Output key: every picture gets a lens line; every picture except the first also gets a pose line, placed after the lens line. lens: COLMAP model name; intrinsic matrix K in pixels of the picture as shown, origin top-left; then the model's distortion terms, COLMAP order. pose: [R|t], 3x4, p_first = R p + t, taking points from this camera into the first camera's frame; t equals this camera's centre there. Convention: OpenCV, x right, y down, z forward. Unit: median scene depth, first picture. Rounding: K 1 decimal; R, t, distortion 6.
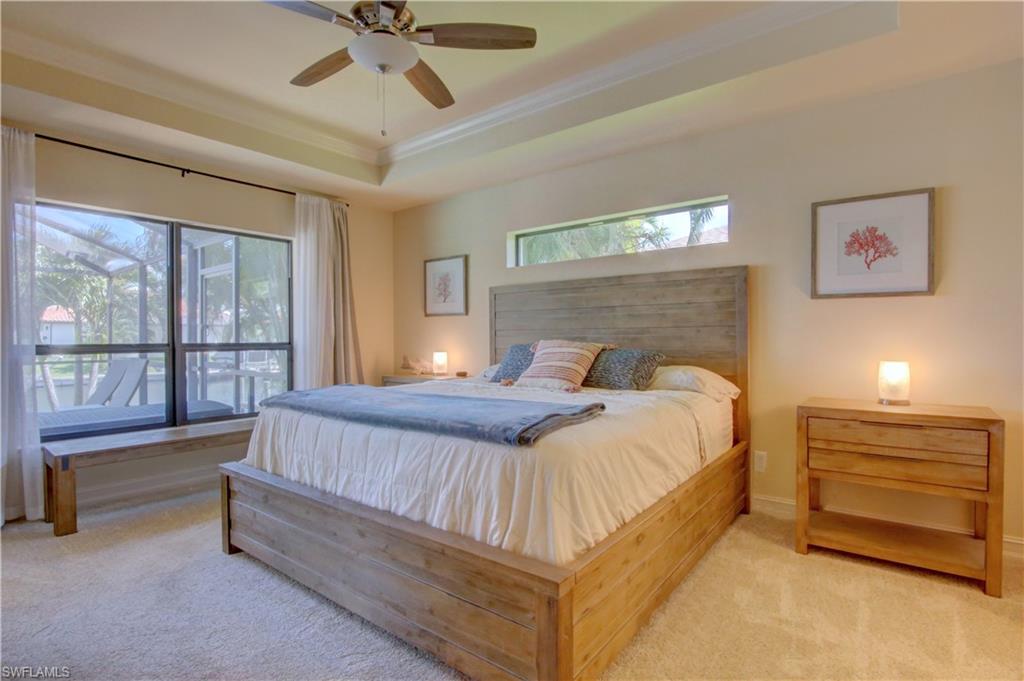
lens RADIAL K [[502.8, 0, 512.0], [0, 502.8, 340.5], [0, 0, 1]] dist [-0.021724, 0.000073]
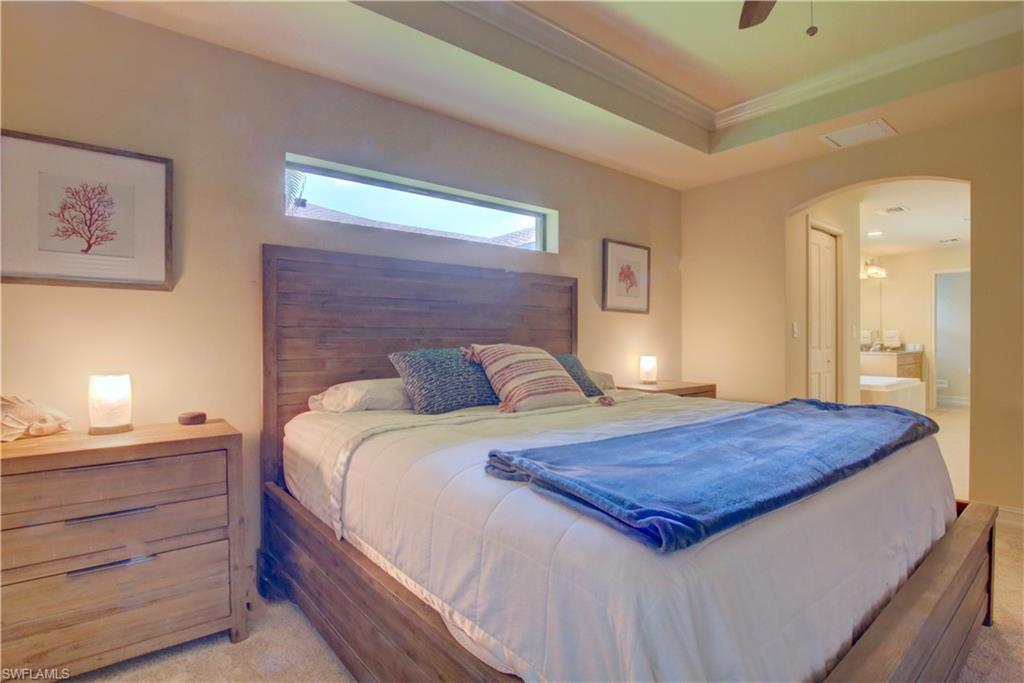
lens RADIAL K [[502.8, 0, 512.0], [0, 502.8, 341.5], [0, 0, 1]] dist [-0.021724, 0.000073]
pose [[0.218467, 0.007396, 0.975816, -0.758255], [0.014106, 0.999843, -0.010736, 0.008596], [-0.975742, 0.016110, 0.218328, 0.966134]]
